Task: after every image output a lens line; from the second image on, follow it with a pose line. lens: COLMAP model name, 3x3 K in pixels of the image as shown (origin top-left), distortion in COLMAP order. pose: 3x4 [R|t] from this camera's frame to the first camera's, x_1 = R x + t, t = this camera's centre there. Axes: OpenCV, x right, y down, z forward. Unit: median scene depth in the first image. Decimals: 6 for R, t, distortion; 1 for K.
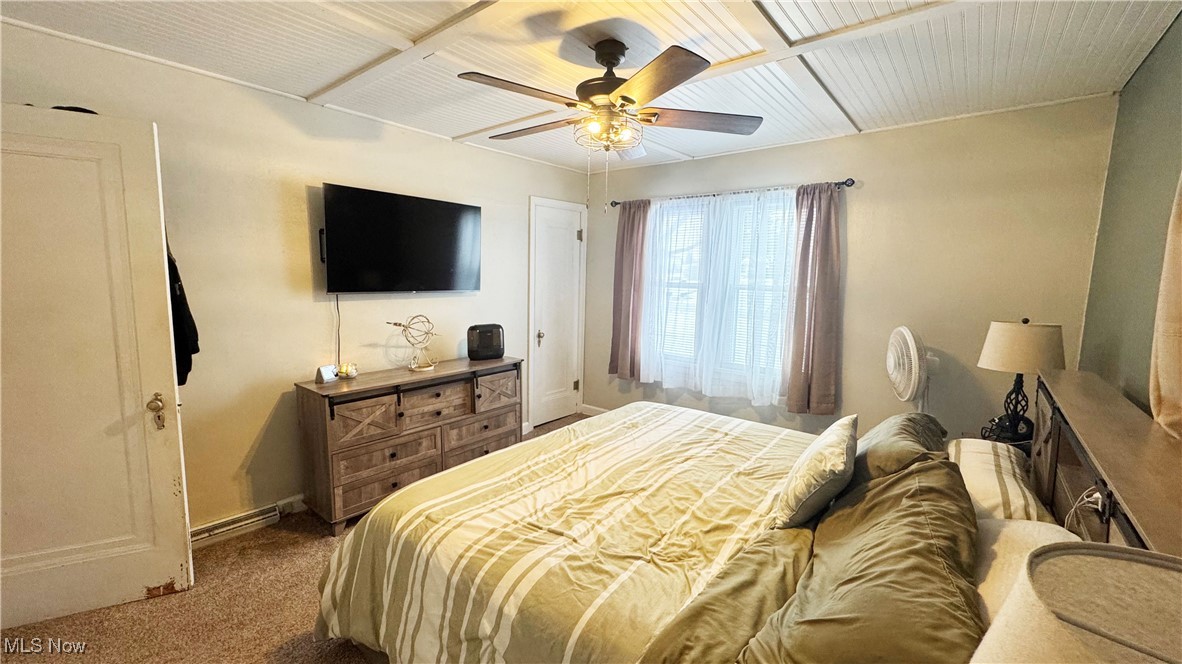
lens RADIAL K [[471.2, 0, 592.1], [0, 471.2, 331.7], [0, 0, 1]] dist [-0.002877, -0.000234]
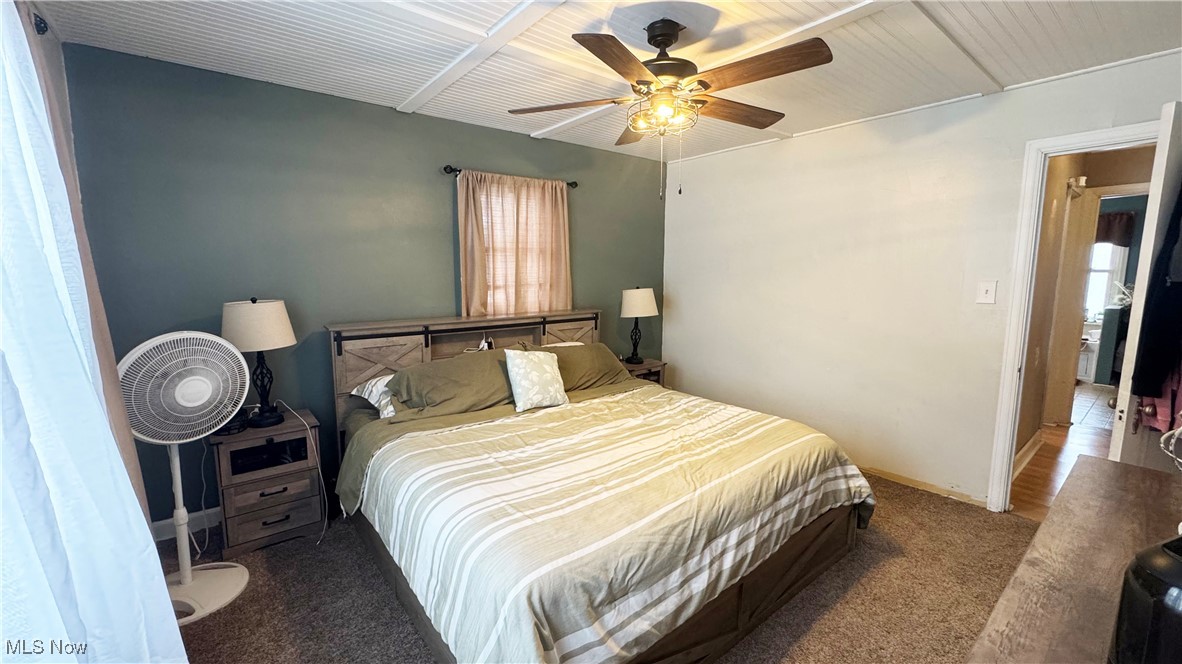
lens RADIAL K [[471.2, 0, 592.1], [0, 471.2, 331.7], [0, 0, 1]] dist [-0.002877, -0.000234]
pose [[-0.976443, -0.047518, 0.210476, -0.050049], [0.006698, 0.968304, 0.249683, -0.237628], [-0.215669, 0.245211, -0.945176, 2.073985]]
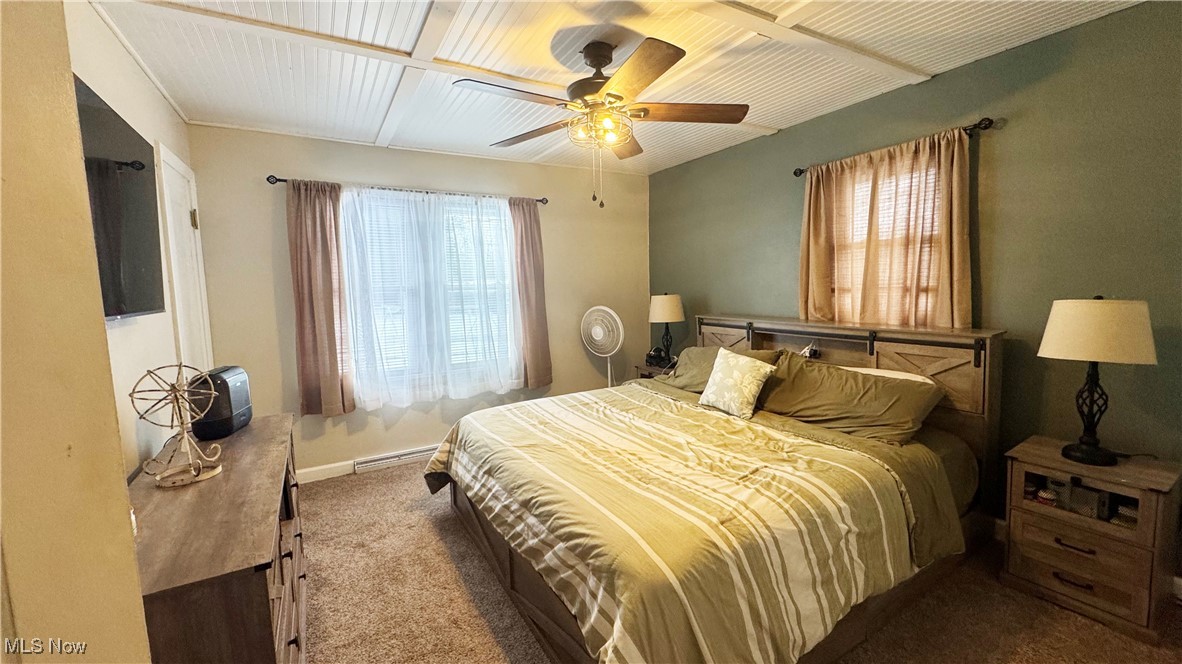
lens RADIAL K [[471.2, 0, 592.1], [0, 471.2, 331.7], [0, 0, 1]] dist [-0.002877, -0.000234]
pose [[0.349603, -0.123489, 0.928724, -1.000823], [0.144793, 0.986487, 0.076665, -0.066079], [-0.925642, 0.107671, 0.362759, 0.689016]]
